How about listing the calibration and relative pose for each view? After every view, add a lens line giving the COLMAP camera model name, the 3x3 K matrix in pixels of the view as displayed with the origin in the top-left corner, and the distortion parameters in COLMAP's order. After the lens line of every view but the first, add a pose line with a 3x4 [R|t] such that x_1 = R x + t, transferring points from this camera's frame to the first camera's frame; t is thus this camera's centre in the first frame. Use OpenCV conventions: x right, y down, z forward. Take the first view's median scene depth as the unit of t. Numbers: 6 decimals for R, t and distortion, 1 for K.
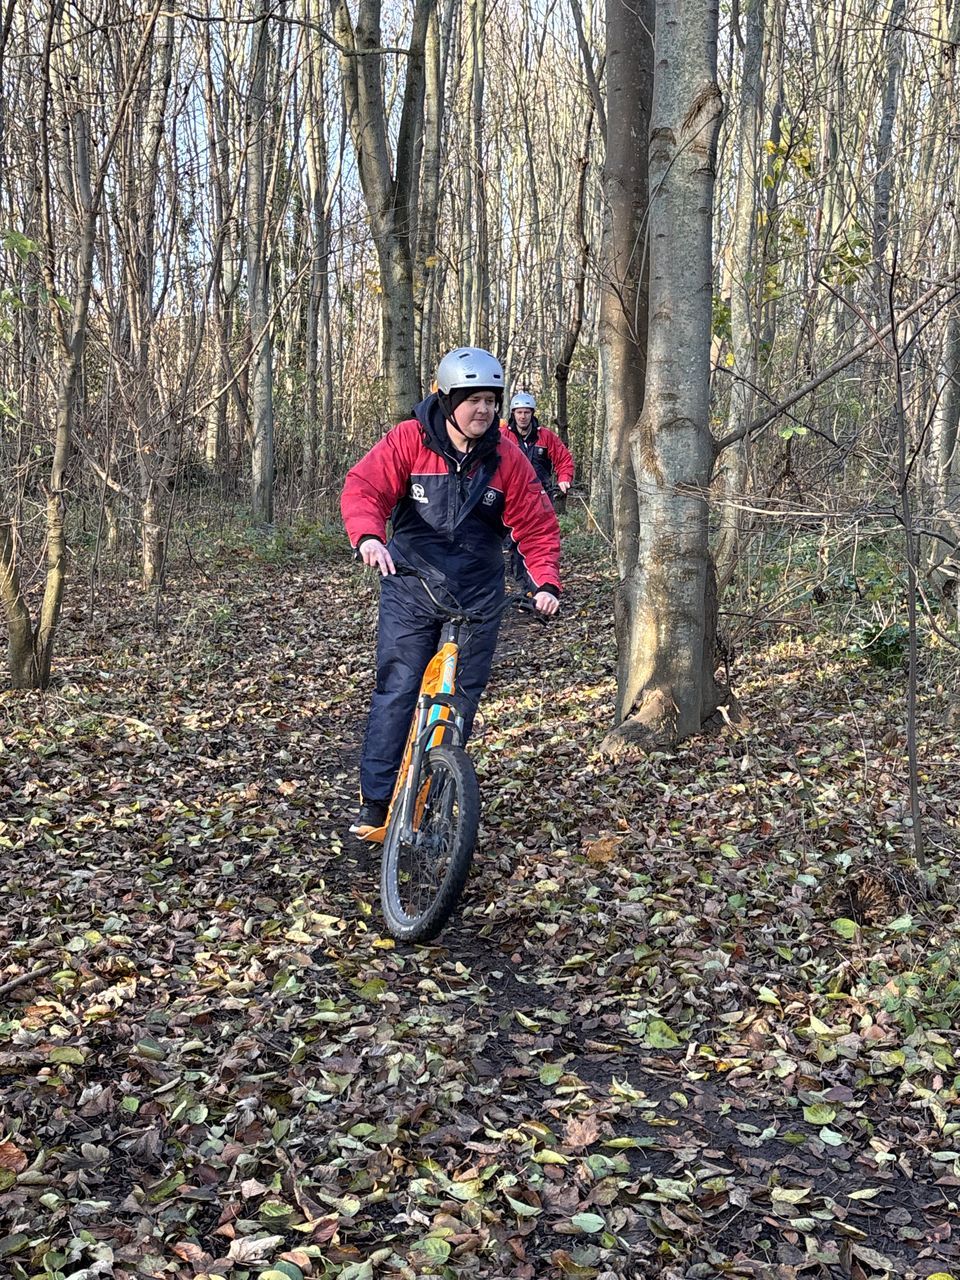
lens RADIAL K [[1623.9, 0, 480.0], [0, 1623.9, 640.0], [0, 0, 1]] dist [0.204211, -0.788307]
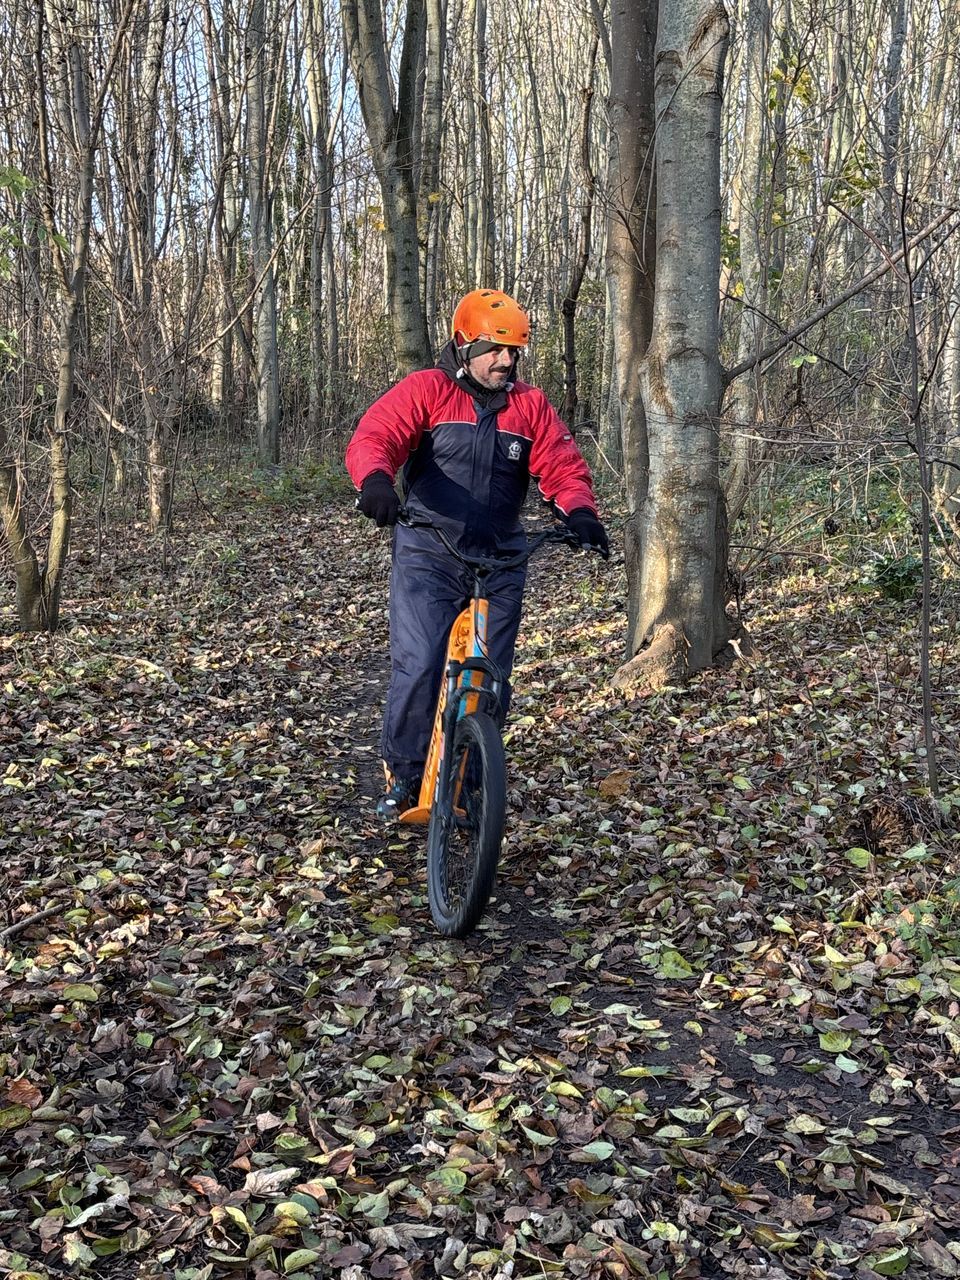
lens RADIAL K [[1623.9, 0, 480.0], [0, 1623.9, 640.0], [0, 0, 1]] dist [0.204211, -0.788307]
pose [[0.999894, -0.013016, -0.006552, 0.000448], [0.013245, 0.999255, 0.036242, 0.002940], [0.006075, -0.036324, 0.999322, 0.005772]]
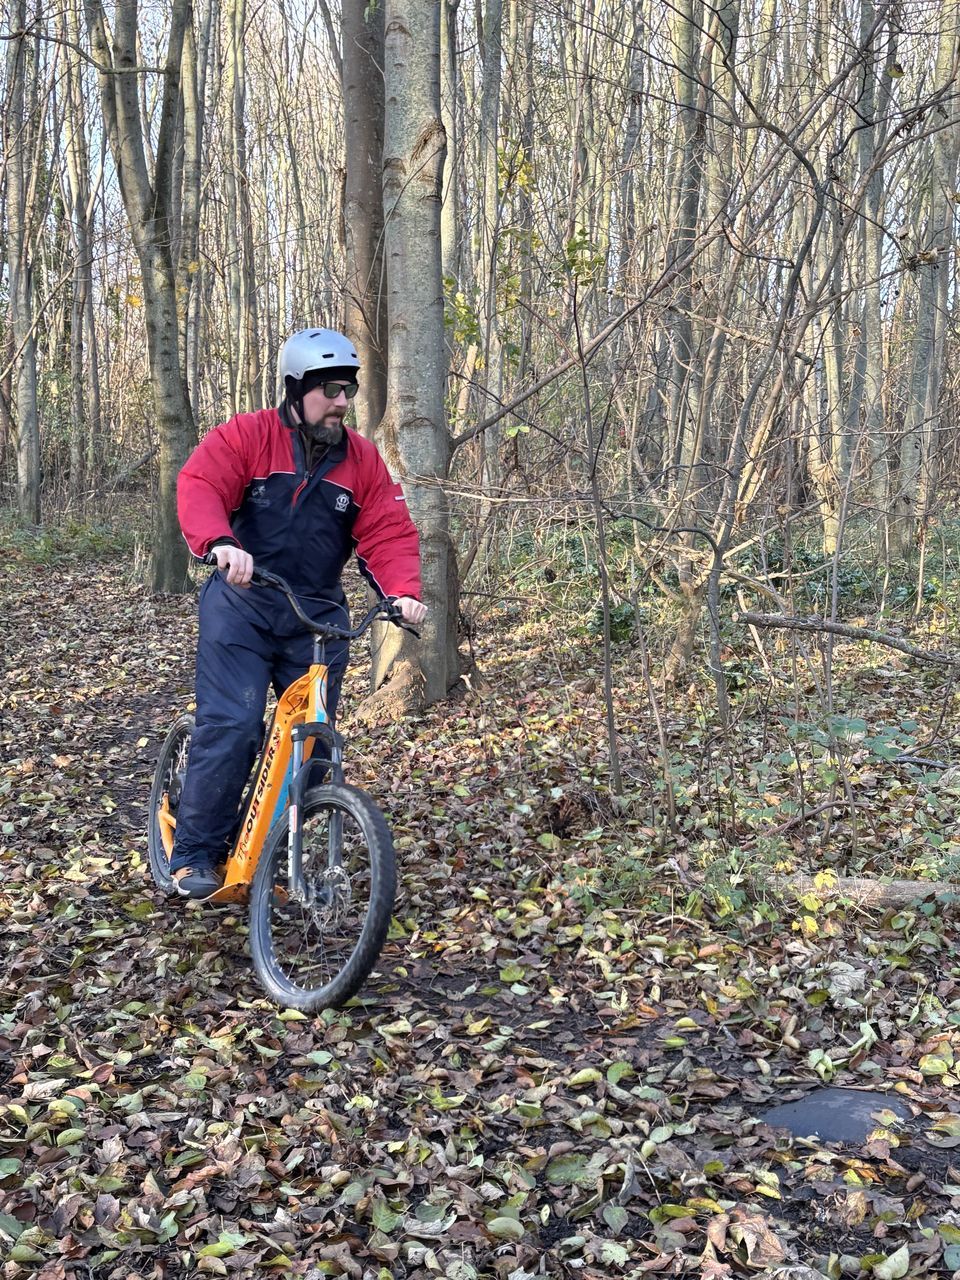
lens RADIAL K [[1619.5, 0, 508.5], [0, 1619.5, 627.6], [0, 0, 1]] dist [0.205047, -0.769358]
pose [[0.988352, -0.026186, 0.149914, 0.012866], [0.027500, 0.999599, -0.006700, 0.017455], [-0.149678, 0.010744, 0.988676, -0.111397]]
